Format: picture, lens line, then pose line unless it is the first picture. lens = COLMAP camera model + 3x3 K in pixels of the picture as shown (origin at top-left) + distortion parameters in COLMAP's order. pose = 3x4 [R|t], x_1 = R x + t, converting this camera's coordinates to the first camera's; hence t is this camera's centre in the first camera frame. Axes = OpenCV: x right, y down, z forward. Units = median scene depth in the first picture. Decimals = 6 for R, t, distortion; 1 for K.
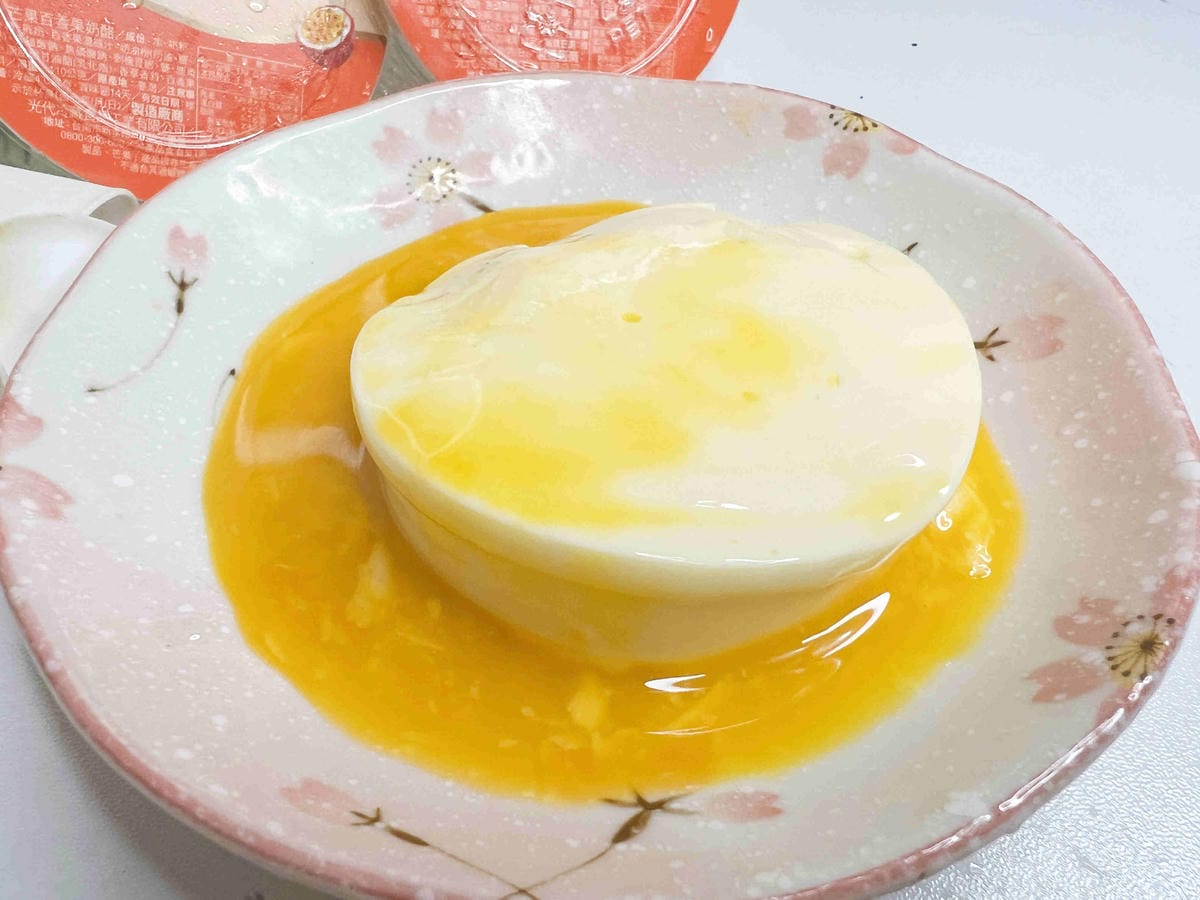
lens RADIAL K [[892.2, 0, 600.0], [0, 892.2, 450.0], [0, 0, 1]] dist [0.003467, -0.010501]
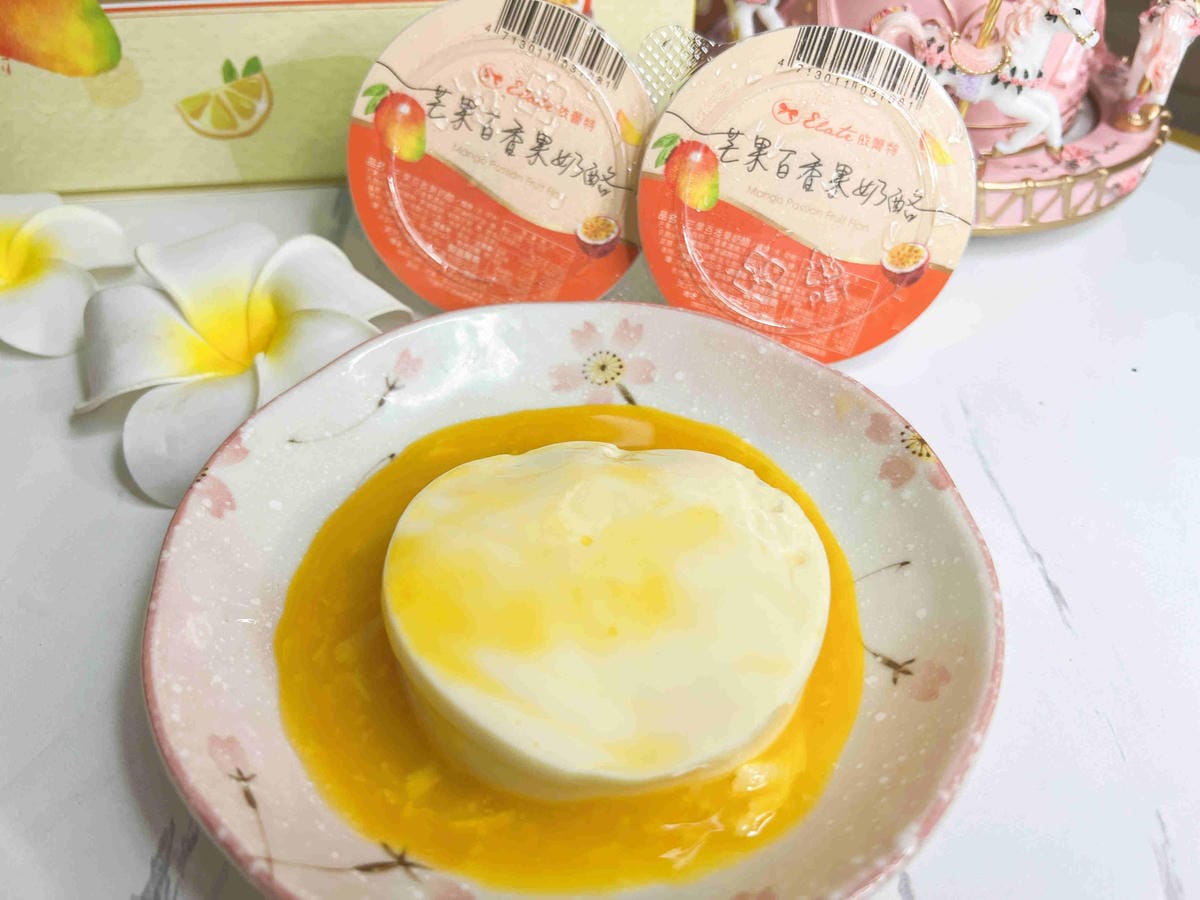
lens RADIAL K [[811.5, 0, 600.0], [0, 811.5, 450.0], [0, 0, 1]] dist [0.004243, -0.000780]
pose [[0.883631, 0.361406, -0.297627, 0.213734], [-0.393920, 0.917471, -0.055438, -0.120973], [0.253028, 0.166228, 0.953071, -0.134406]]
